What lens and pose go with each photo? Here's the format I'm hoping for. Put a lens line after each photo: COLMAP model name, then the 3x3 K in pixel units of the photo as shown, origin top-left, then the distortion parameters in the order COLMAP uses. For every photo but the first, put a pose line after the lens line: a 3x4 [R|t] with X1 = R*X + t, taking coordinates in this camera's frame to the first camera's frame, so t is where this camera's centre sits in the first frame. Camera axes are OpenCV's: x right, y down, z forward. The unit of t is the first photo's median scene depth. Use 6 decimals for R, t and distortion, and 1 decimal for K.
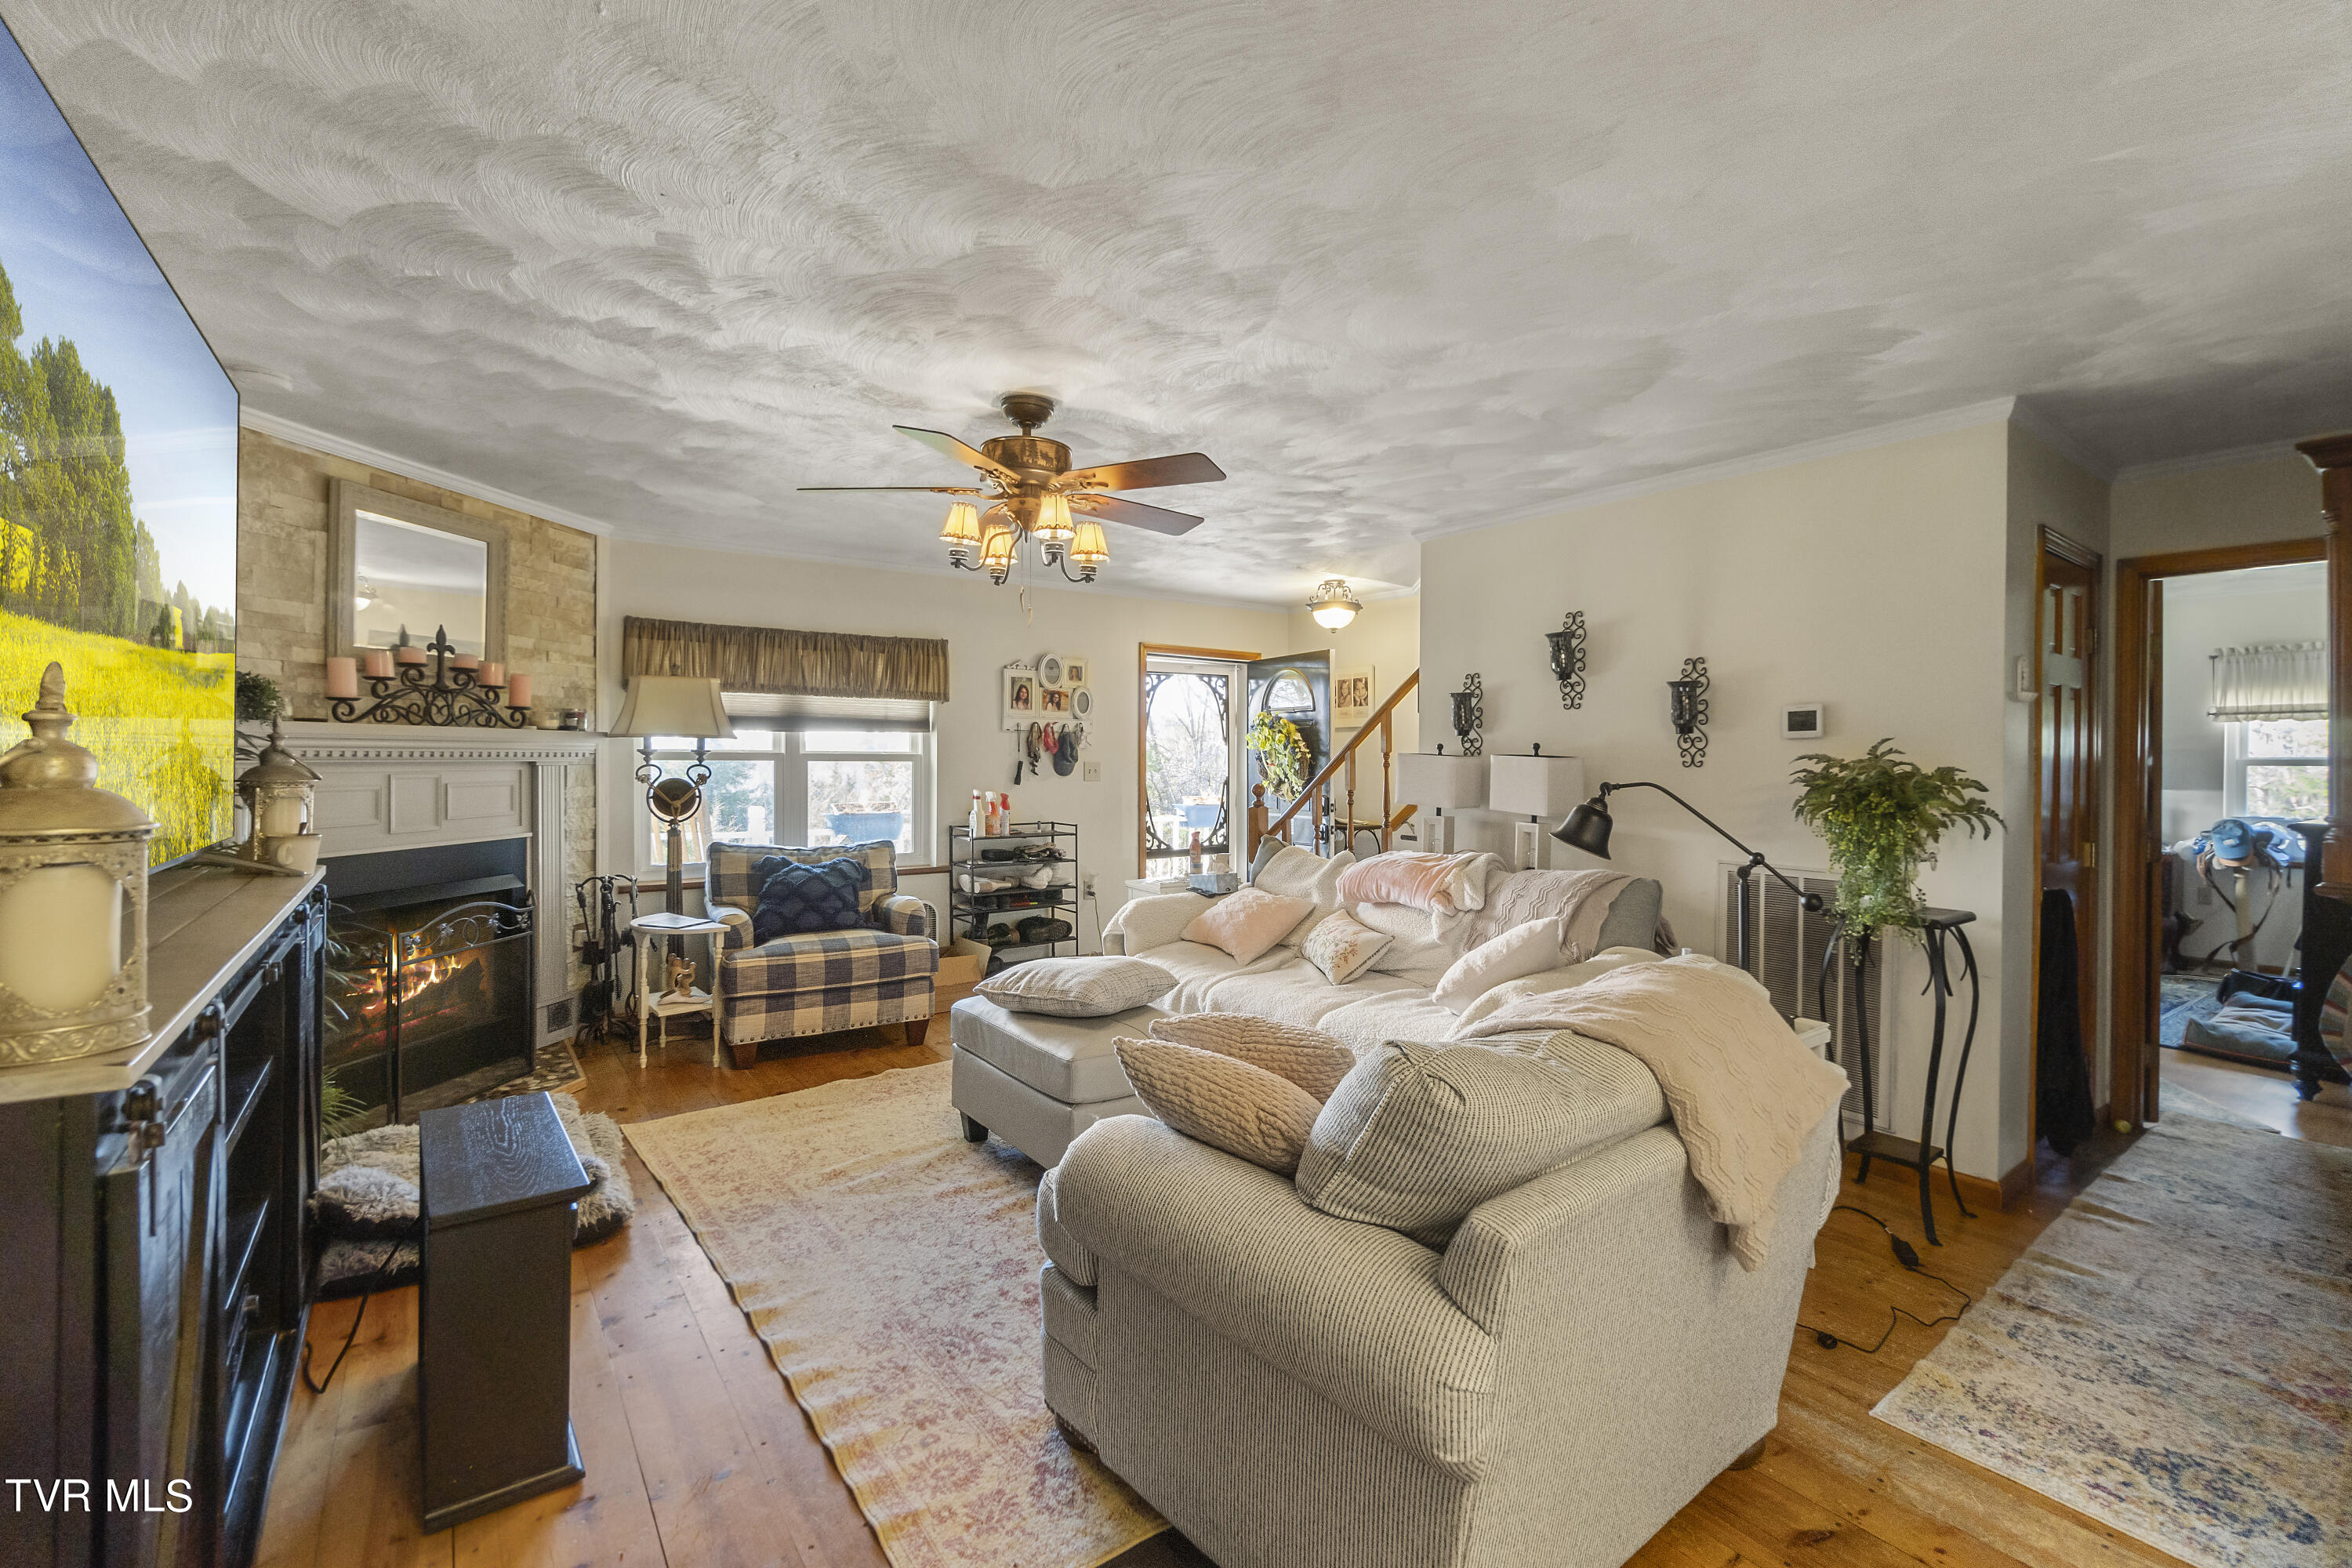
lens RADIAL K [[1018.6, 0, 1175.3], [0, 1018.6, 772.3], [0, 0, 1]] dist [0.001173, 0.000578]
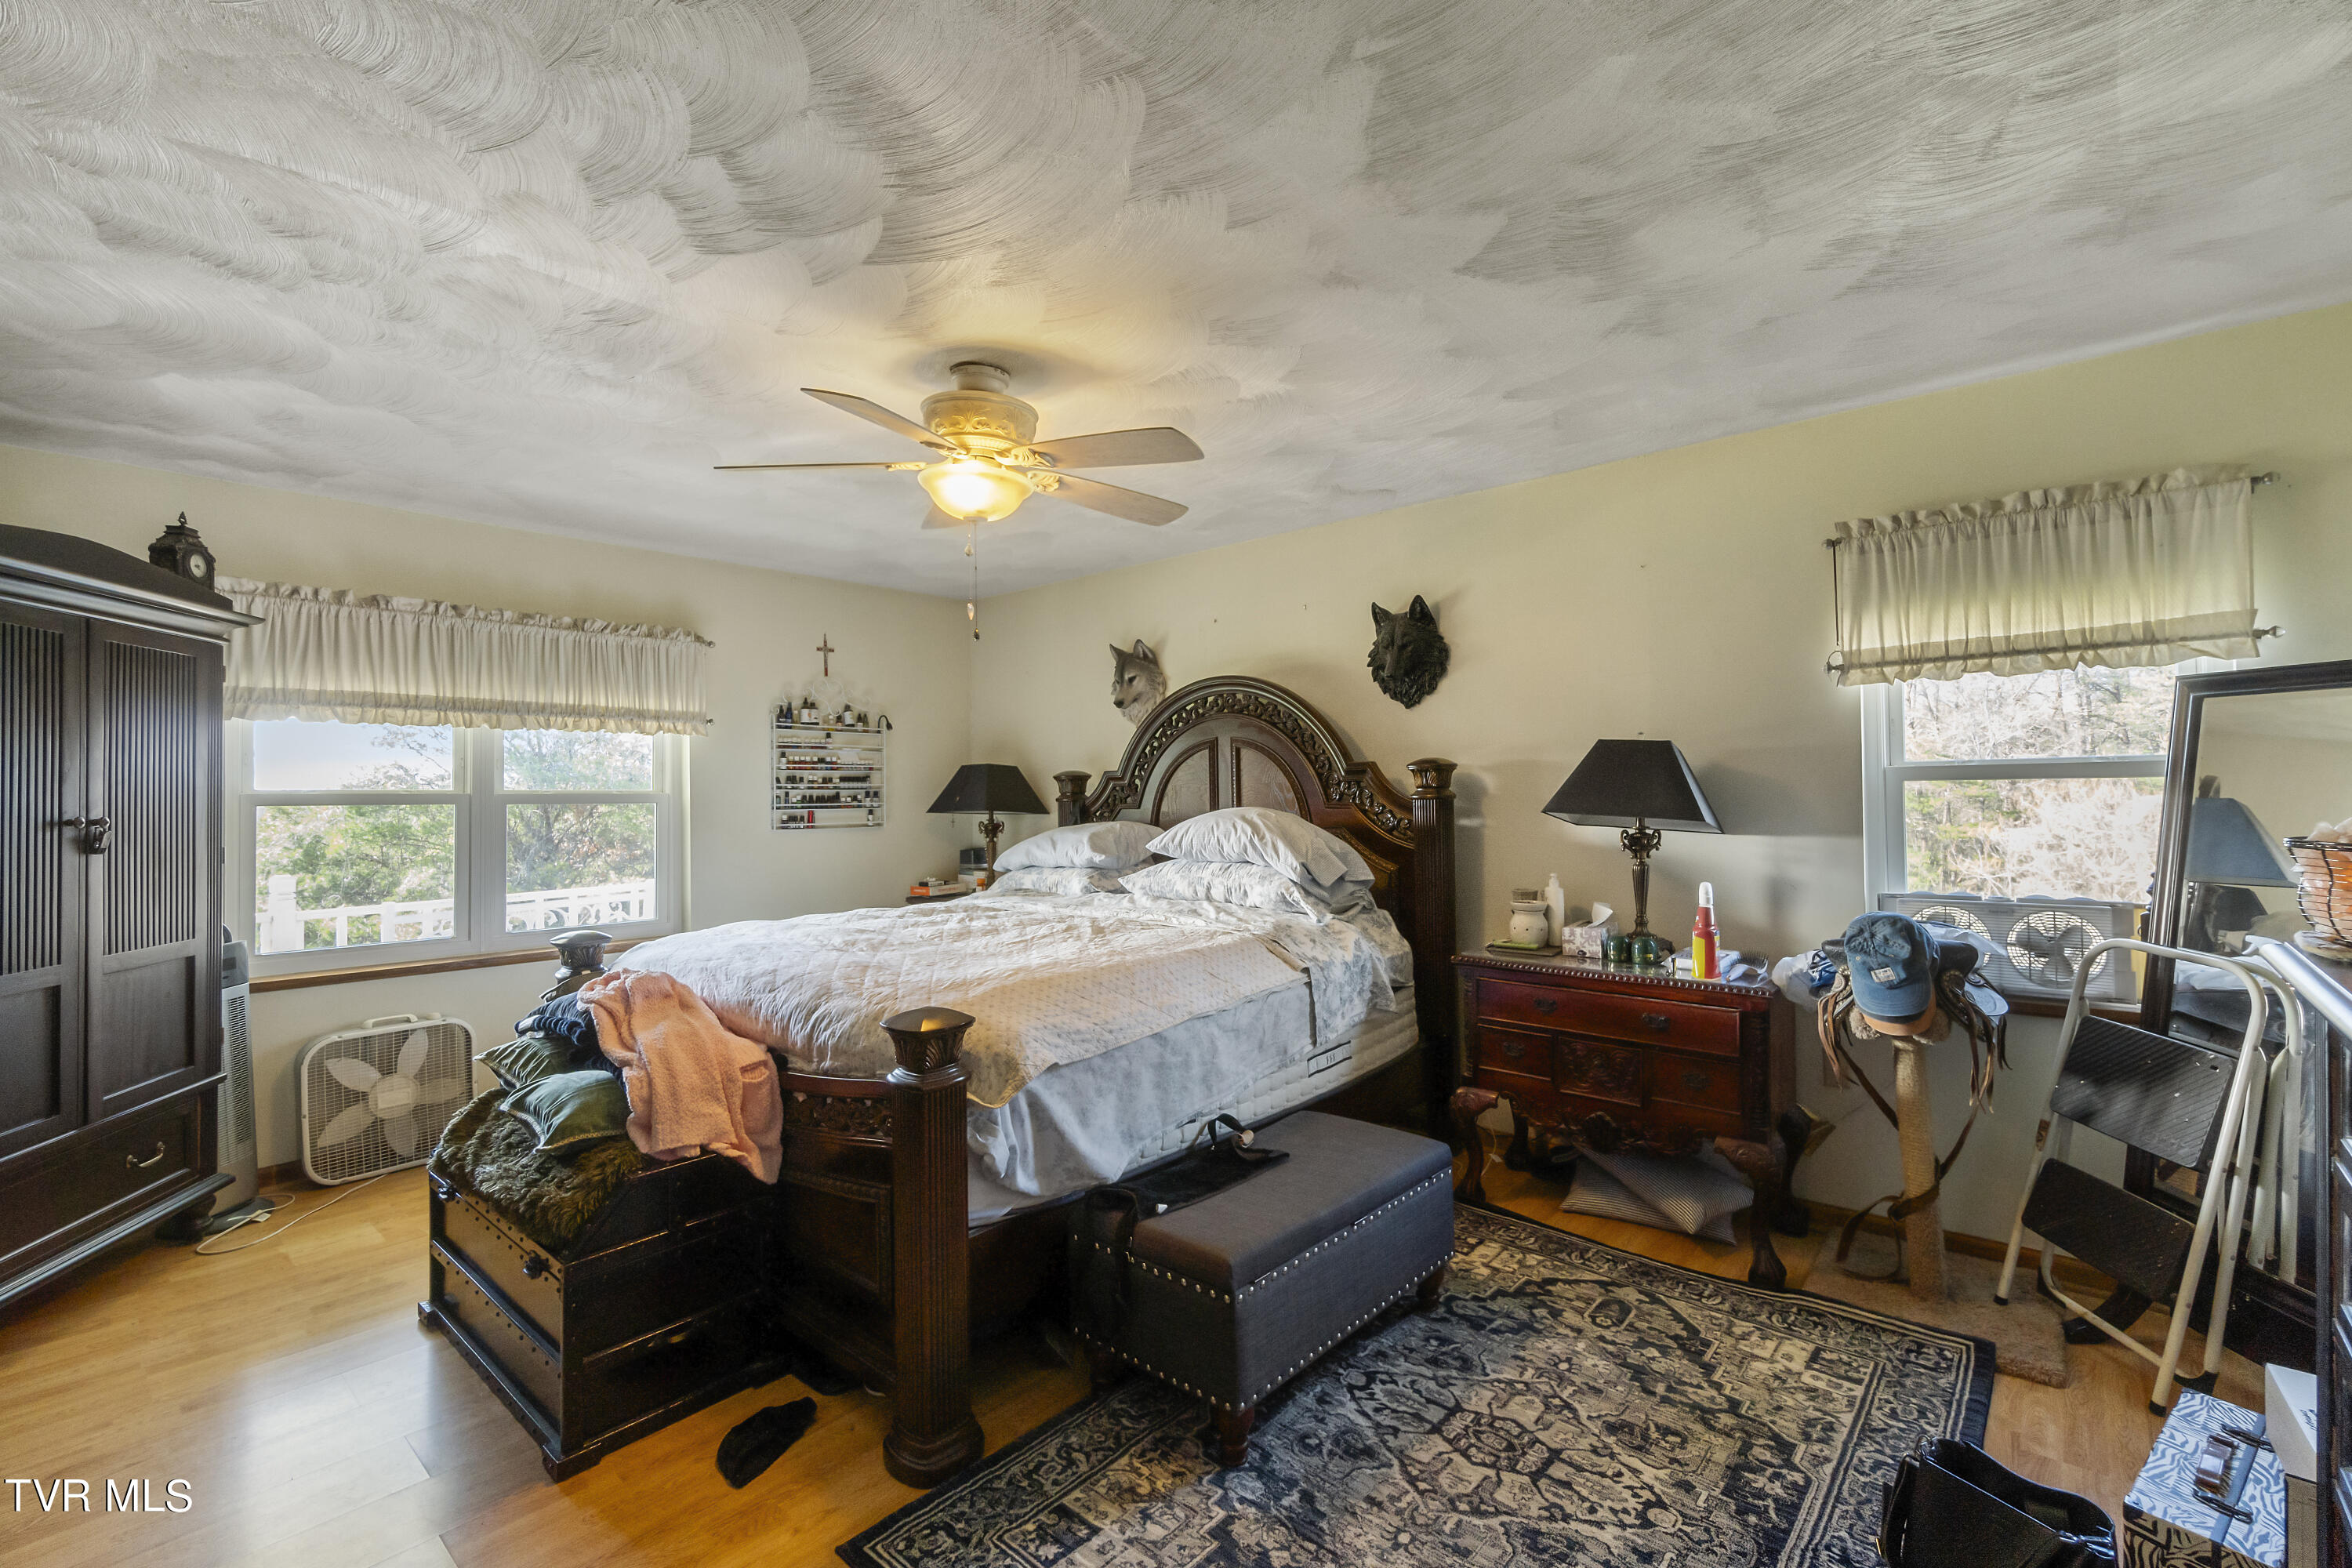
lens RADIAL K [[1018.6, 0, 1176.4], [0, 1018.6, 786.7], [0, 0, 1]] dist [0.001173, 0.000578]
pose [[0.975342, -0.017317, 0.220020, 0.657673], [0.021947, 0.999586, -0.018621, -0.002588], [-0.219606, 0.022990, 0.975318, 0.651357]]
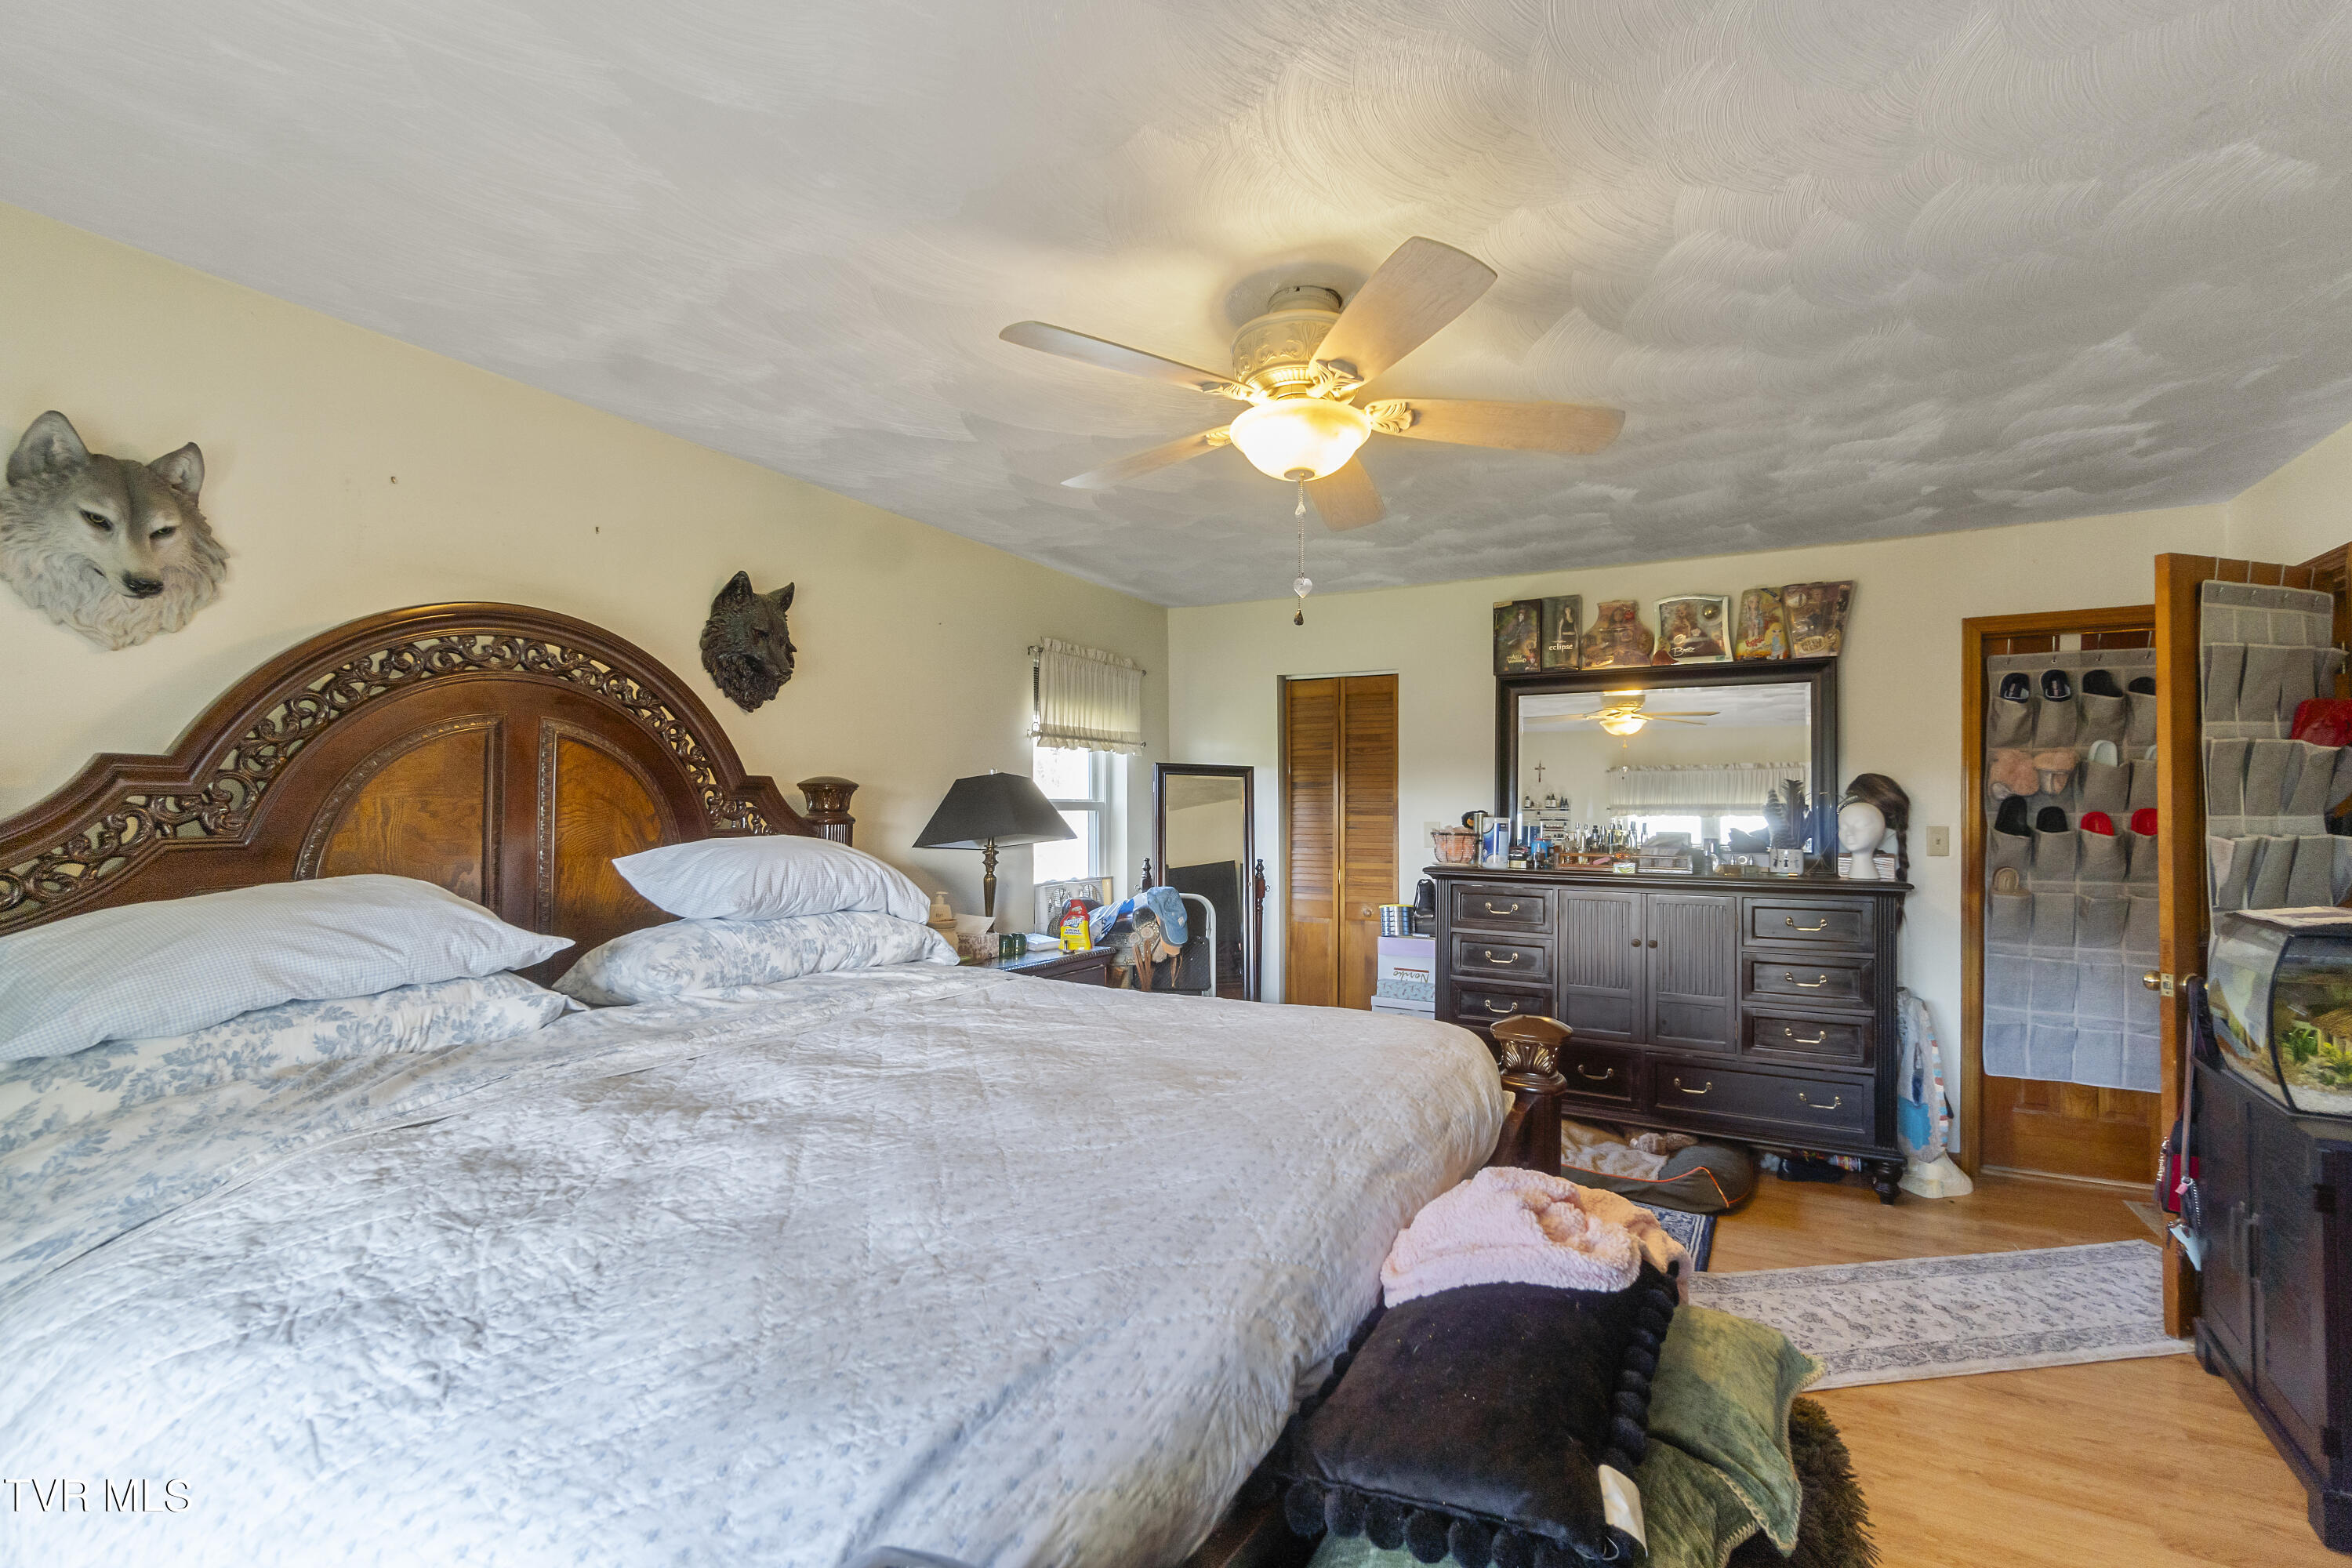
lens RADIAL K [[1018.6, 0, 1172.6], [0, 1018.6, 792.8], [0, 0, 1]] dist [0.001173, 0.000578]
pose [[-0.449322, -0.002976, 0.893365, 0.395554], [0.001129, 0.999992, 0.003899, -0.021375], [-0.893369, 0.002760, -0.449315, 1.269765]]
